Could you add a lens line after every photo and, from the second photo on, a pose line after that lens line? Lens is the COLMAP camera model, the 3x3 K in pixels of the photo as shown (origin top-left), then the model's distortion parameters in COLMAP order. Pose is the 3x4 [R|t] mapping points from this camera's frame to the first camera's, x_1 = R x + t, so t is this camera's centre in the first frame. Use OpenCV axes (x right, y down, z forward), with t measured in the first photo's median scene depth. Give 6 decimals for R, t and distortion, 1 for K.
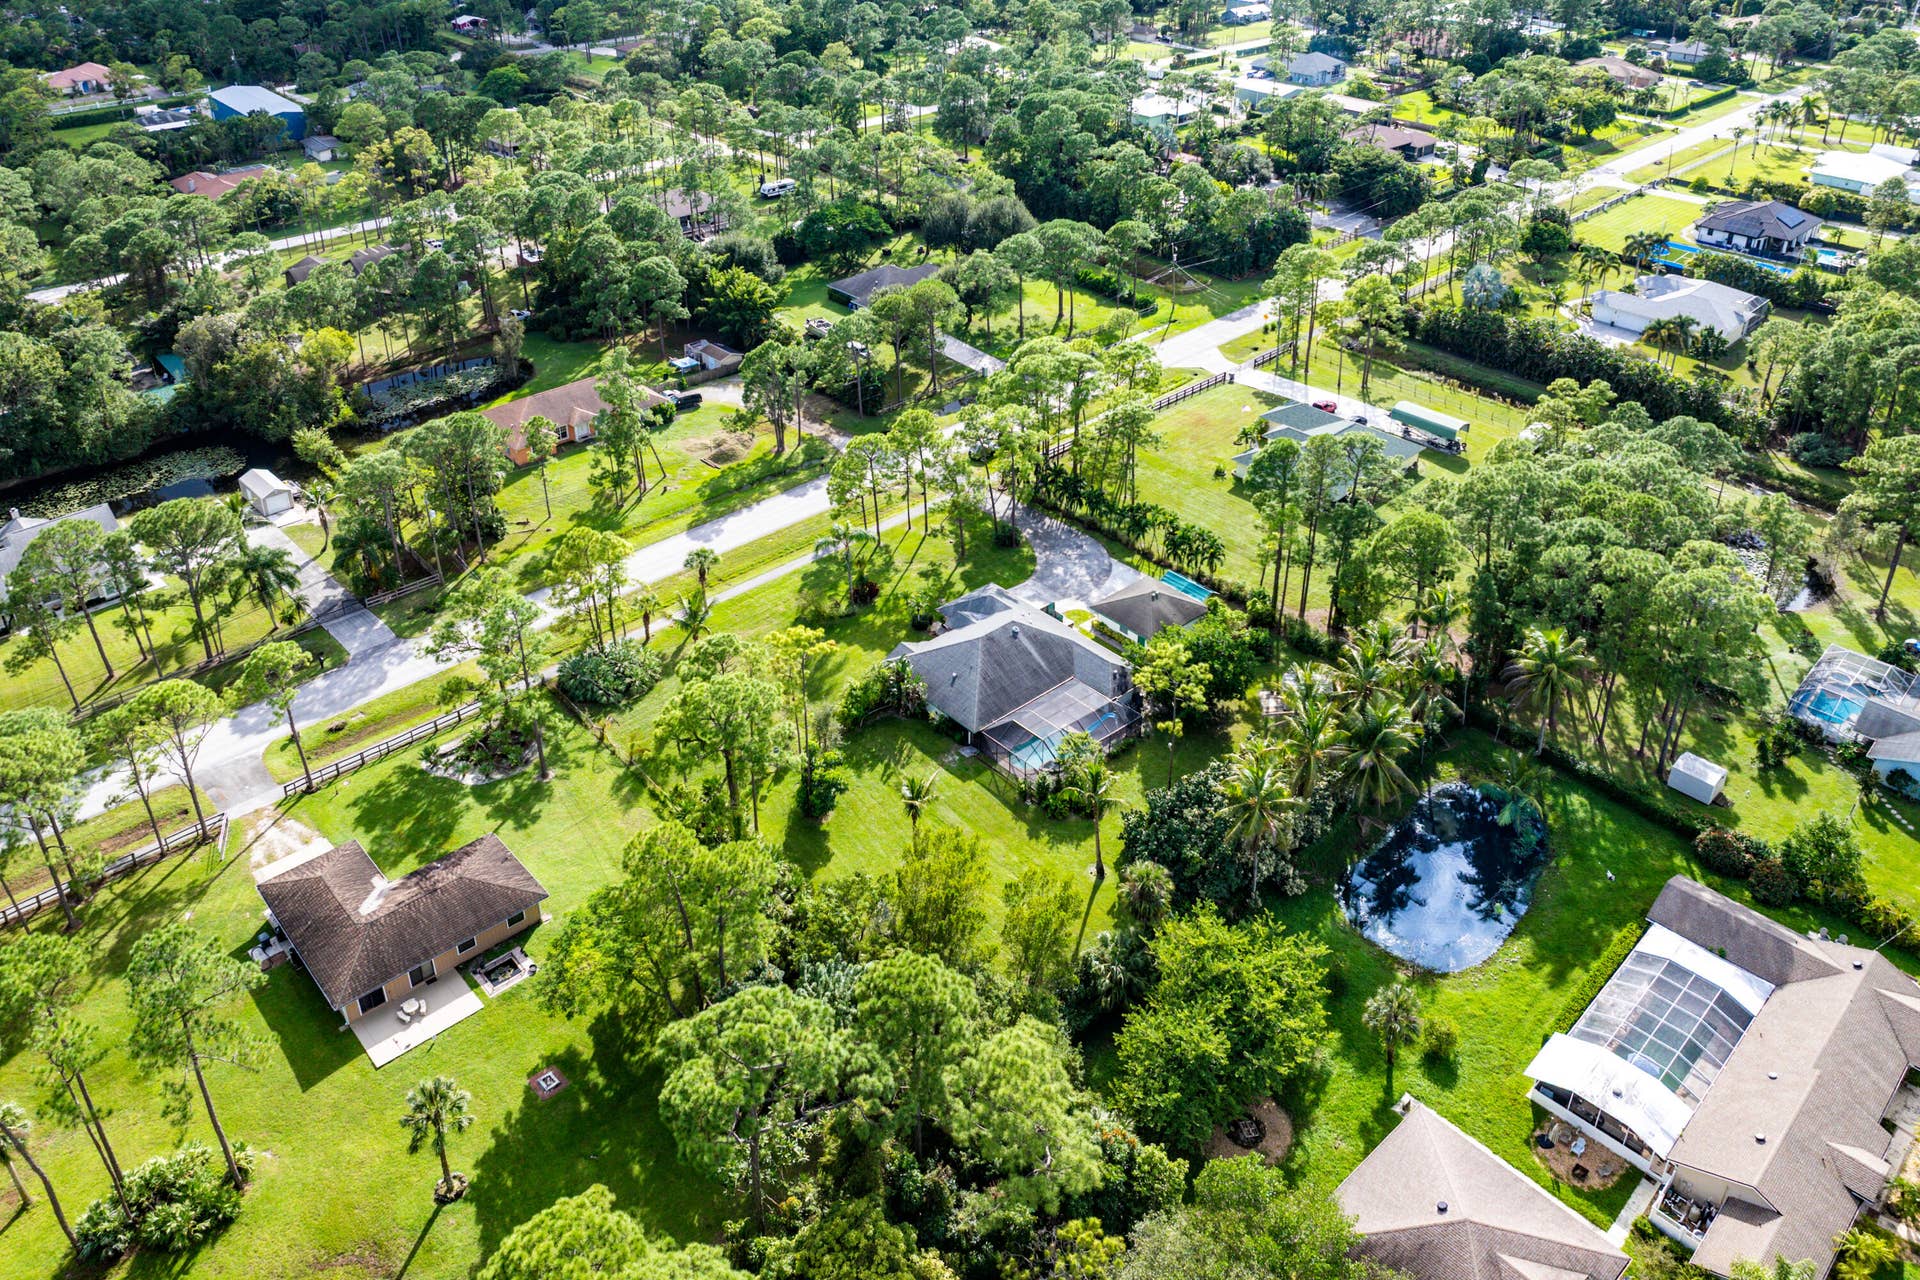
lens RADIAL K [[1251.4, 0, 970.5], [0, 1251.4, 700.0], [0, 0, 1]] dist [-0.023269, -0.004251]
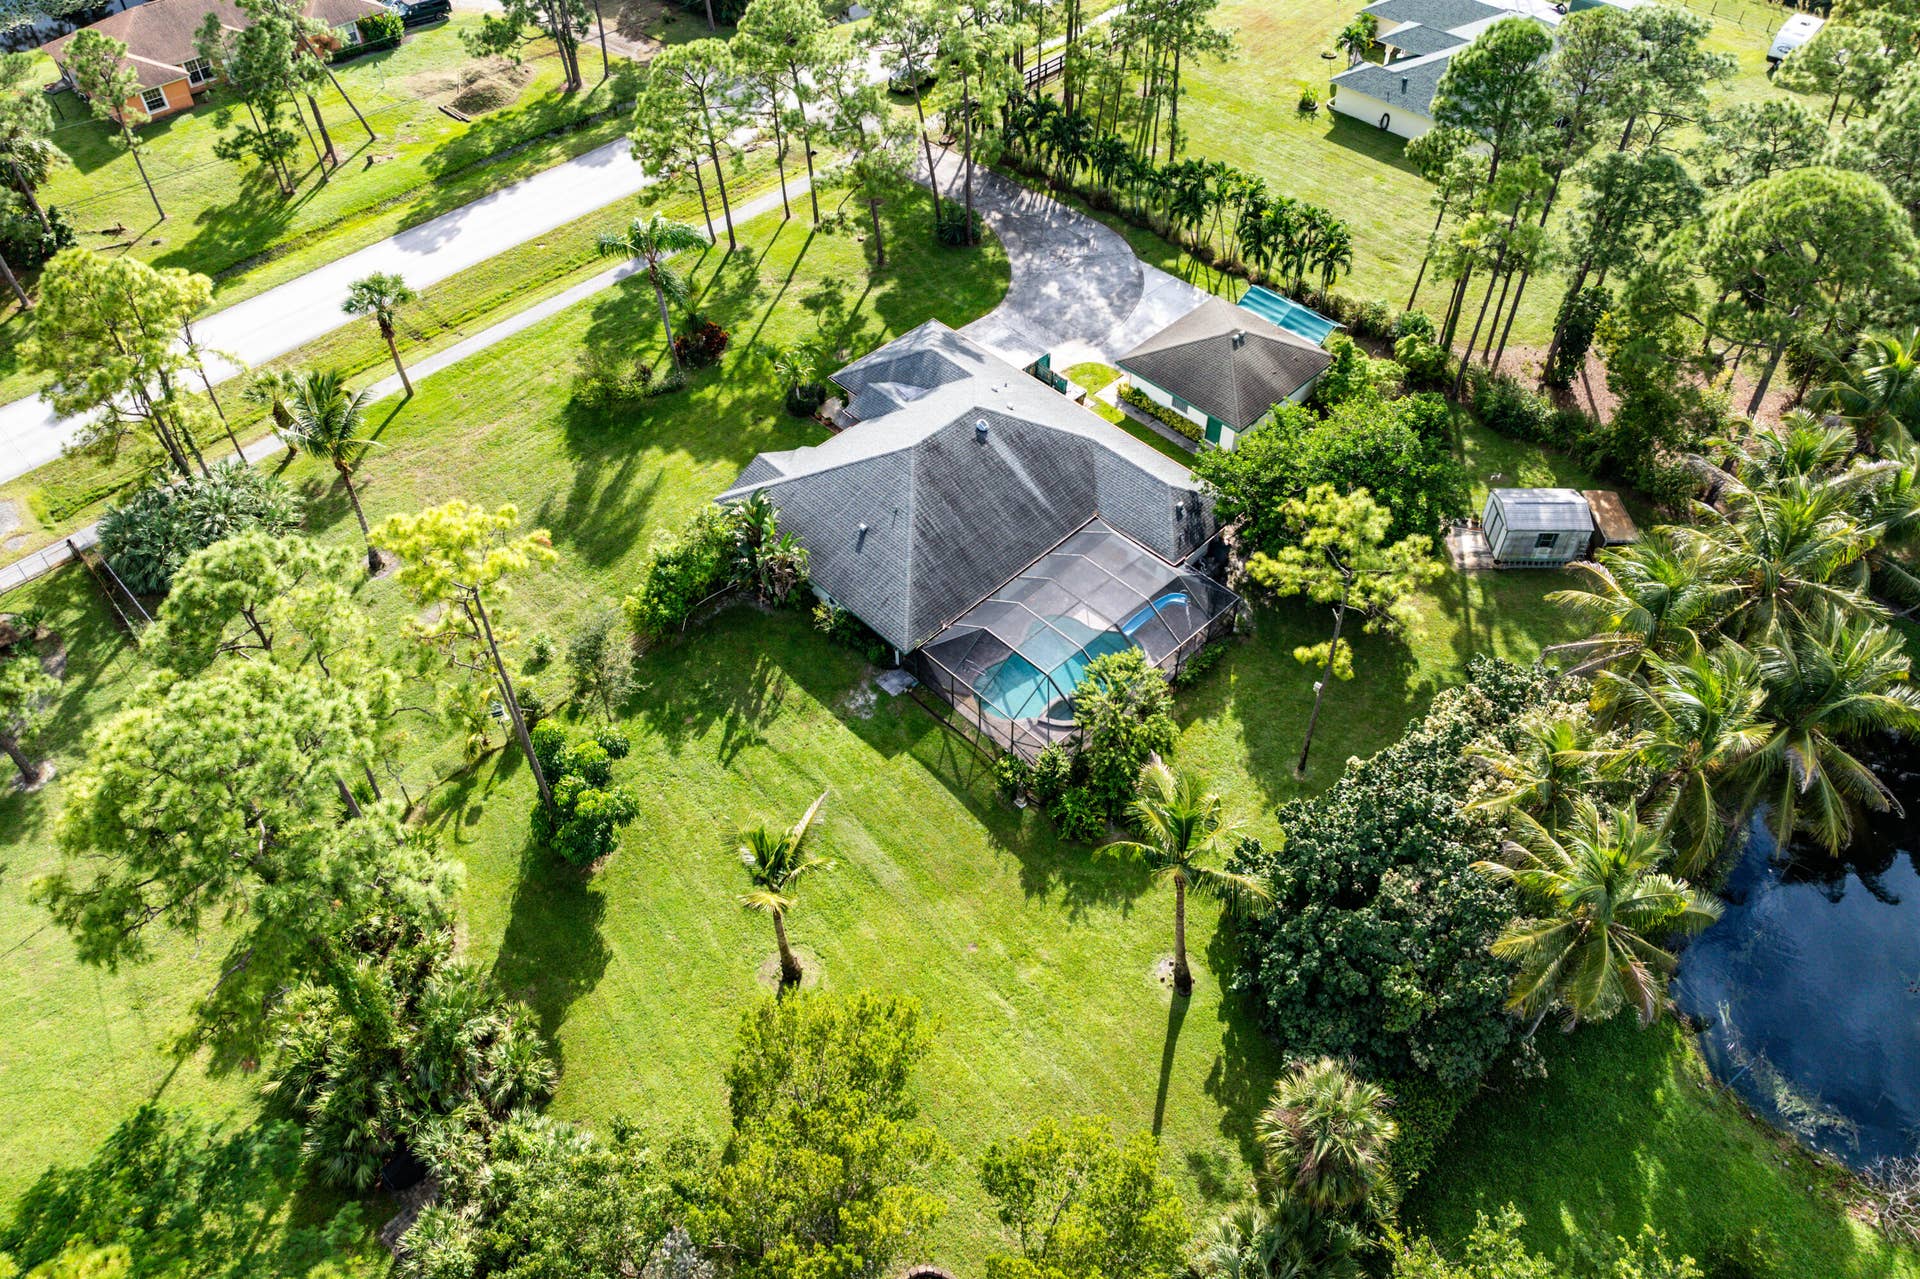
lens RADIAL K [[1290.9, 0, 974.0], [0, 1290.9, 615.2], [0, 0, 1]] dist [-0.029032, -0.004196]
pose [[0.998773, -0.038599, 0.031032, 0.012192], [0.032534, 0.983755, 0.176542, -0.062737], [-0.037342, -0.175316, 0.983804, 0.408164]]
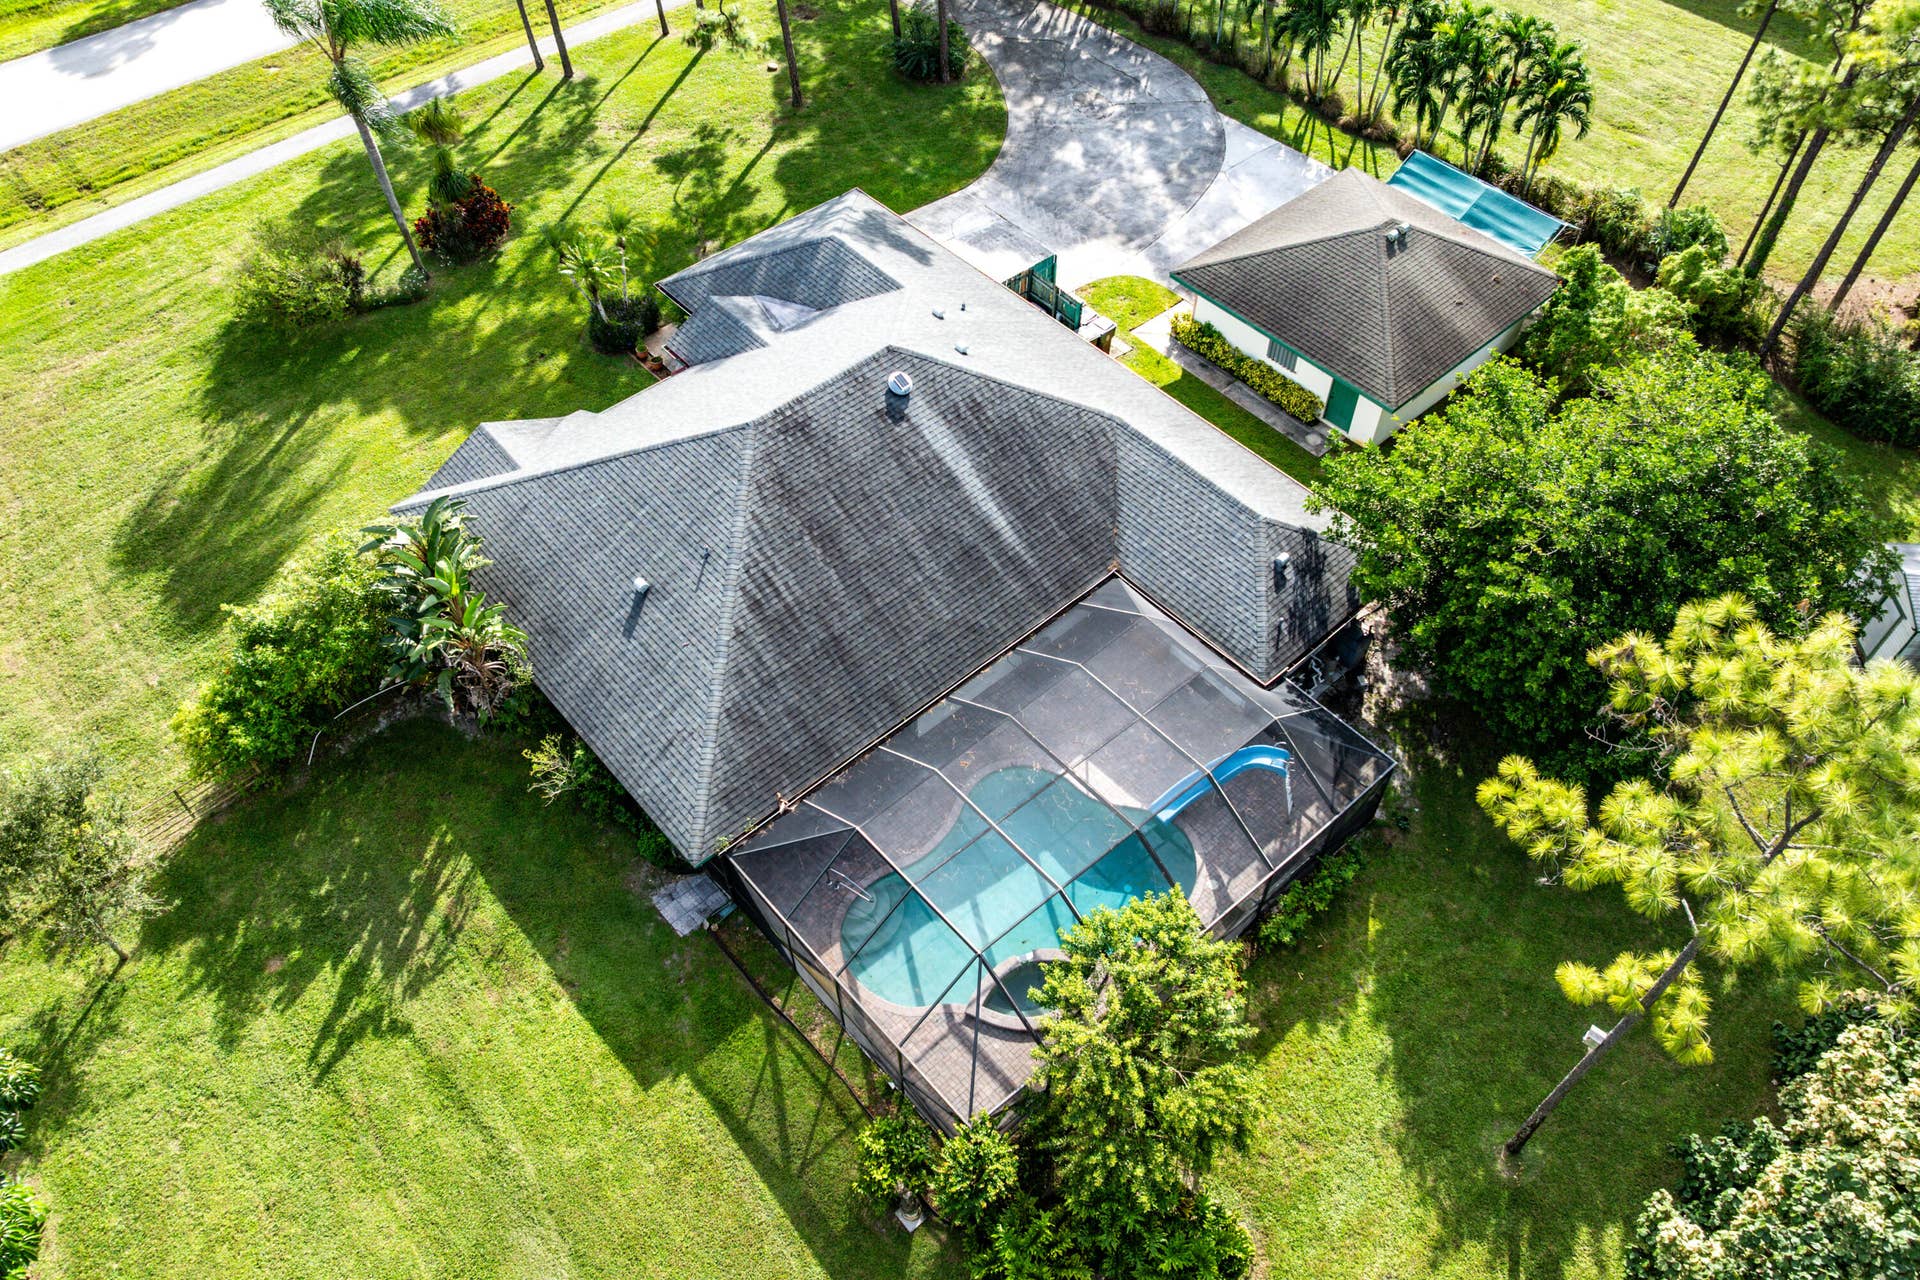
lens RADIAL K [[1295.2, 0, 966.7], [0, 1295.2, 684.7], [0, 0, 1]] dist [-0.035633, 0.000194]
pose [[0.999967, 0.002421, -0.007704, 0.045893], [-0.000260, 0.963162, 0.268922, -0.058466], [0.008071, -0.268911, 0.963131, 0.630467]]
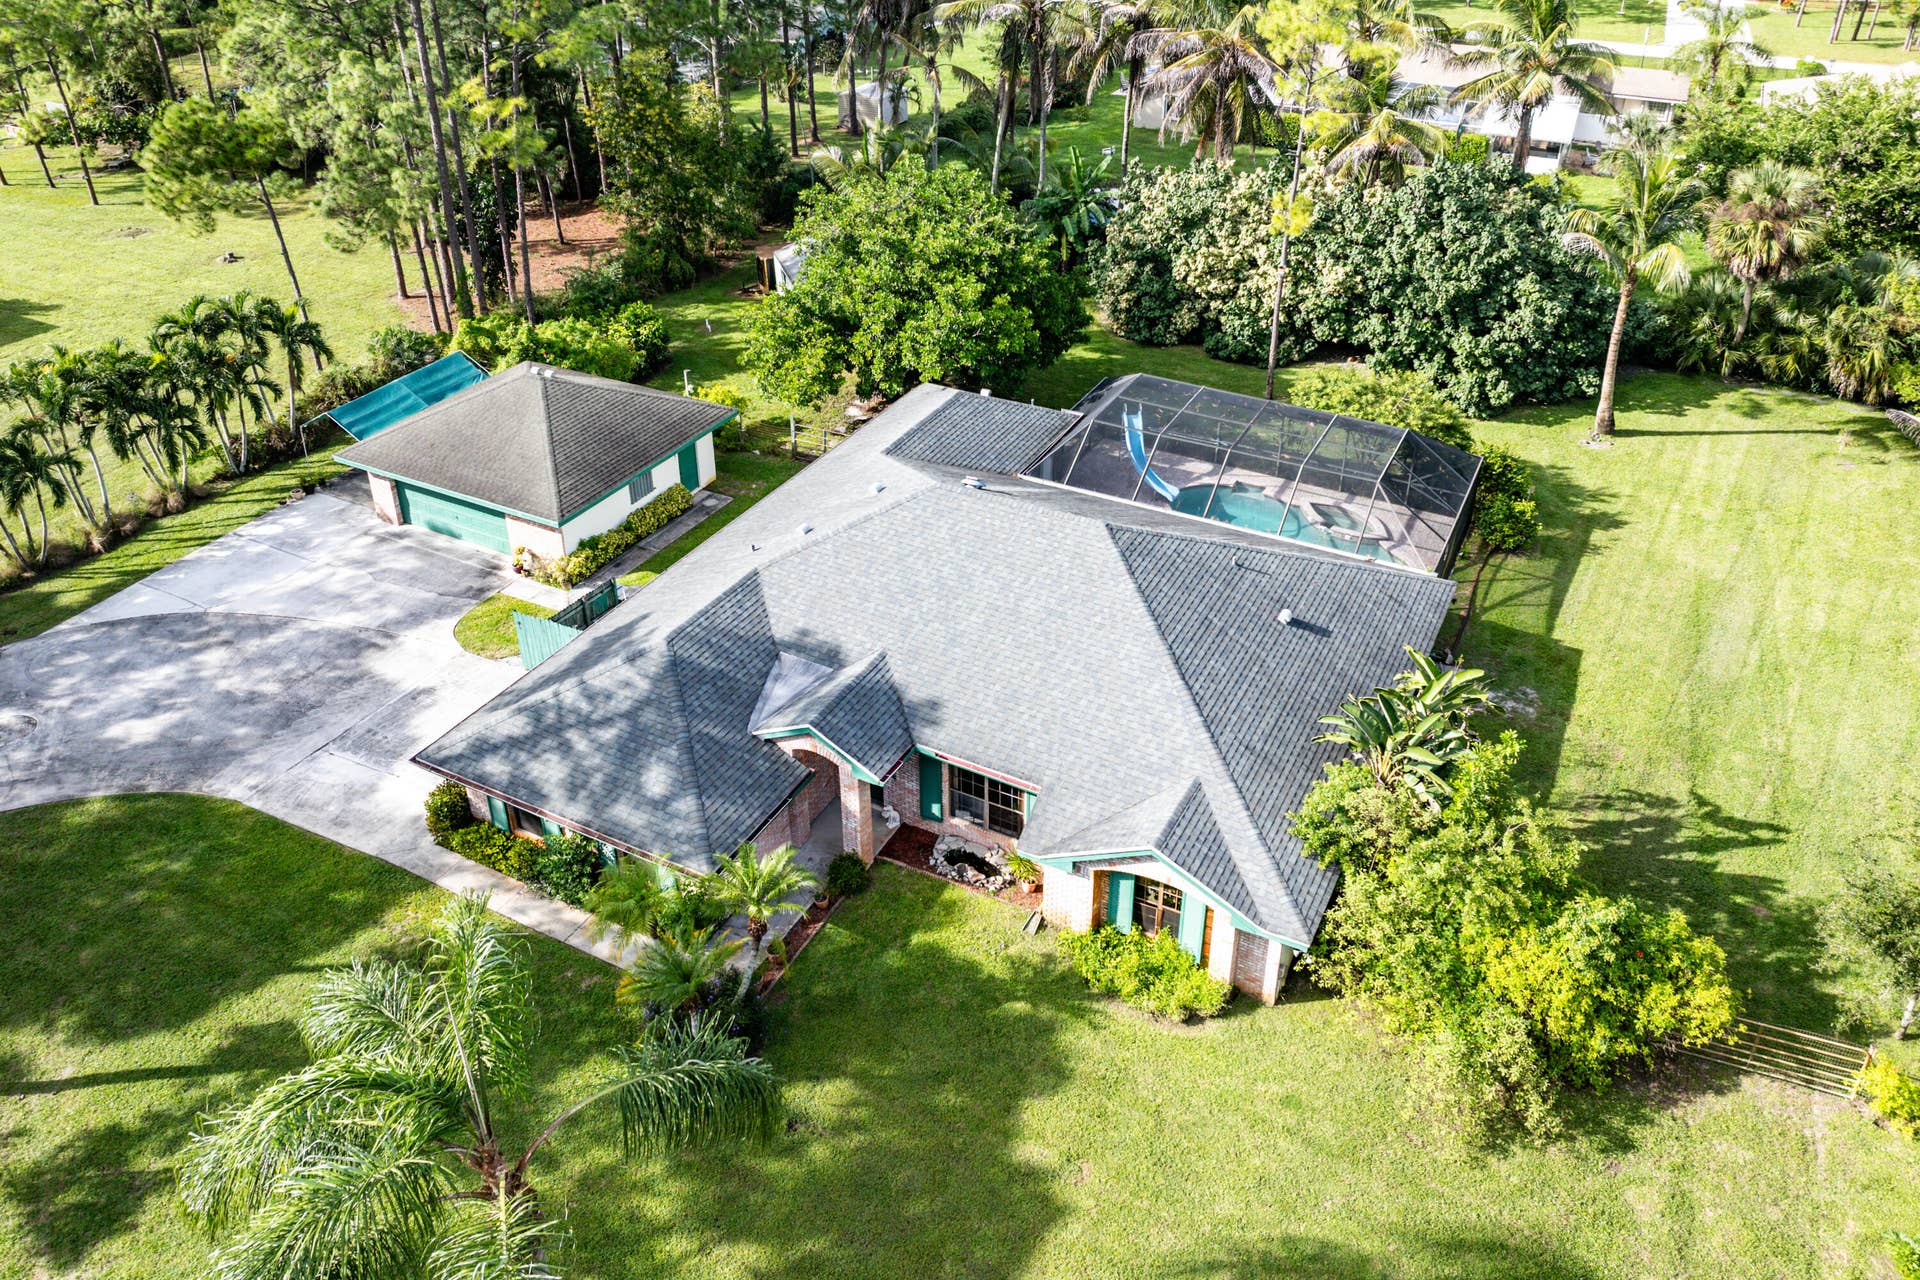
lens RADIAL K [[1387.7, 0, 968.0], [0, 1387.7, 521.5], [0, 0, 1]] dist [-0.036692, -0.004208]
pose [[-0.345287, -0.467517, 0.813760, -0.170329], [0.567688, 0.586425, 0.577786, -0.186392], [-0.747333, 0.661464, 0.062919, 0.857137]]
